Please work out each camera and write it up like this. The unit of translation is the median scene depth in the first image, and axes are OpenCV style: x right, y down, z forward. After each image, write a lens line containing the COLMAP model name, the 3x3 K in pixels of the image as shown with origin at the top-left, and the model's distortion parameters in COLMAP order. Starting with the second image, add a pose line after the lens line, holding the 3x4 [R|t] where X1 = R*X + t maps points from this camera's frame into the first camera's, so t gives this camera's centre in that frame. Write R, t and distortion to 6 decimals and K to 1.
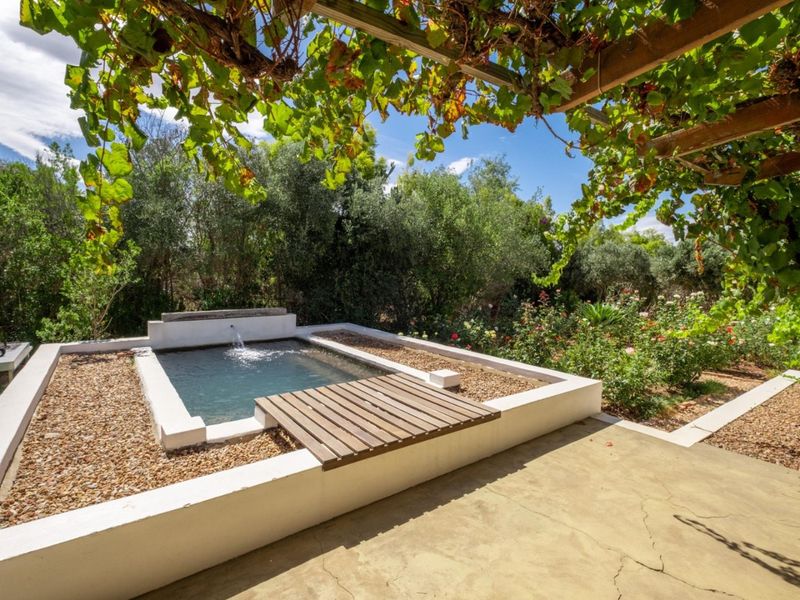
lens RADIAL K [[397.5, 0, 389.3], [0, 397.5, 296.2], [0, 0, 1]] dist [-0.001104, -0.000134]
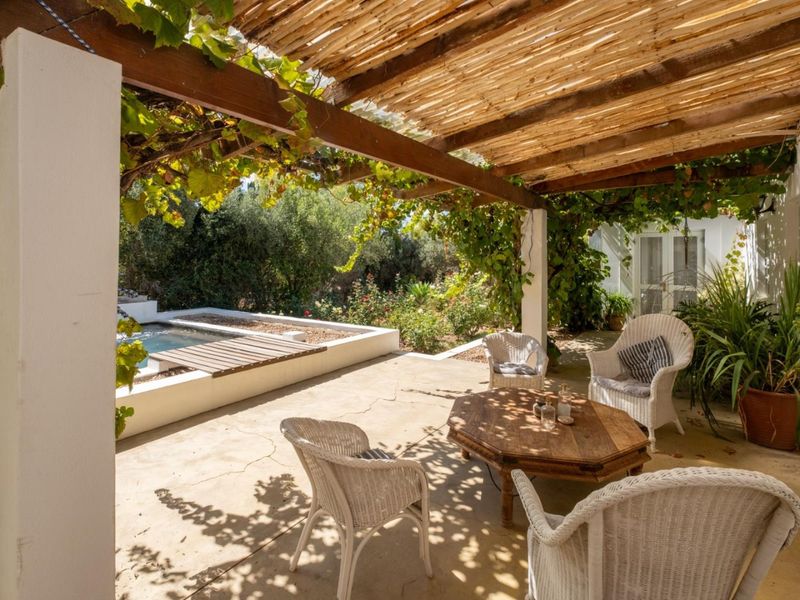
lens RADIAL K [[389.5, 0, 400.1], [0, 389.5, 261.9], [0, 0, 1]] dist [0.029511, -0.000067]
pose [[0.929952, -0.013443, 0.367436, -0.007399], [0.034402, 0.998129, -0.050551, 0.012716], [-0.366069, 0.059650, 0.928674, -0.200480]]
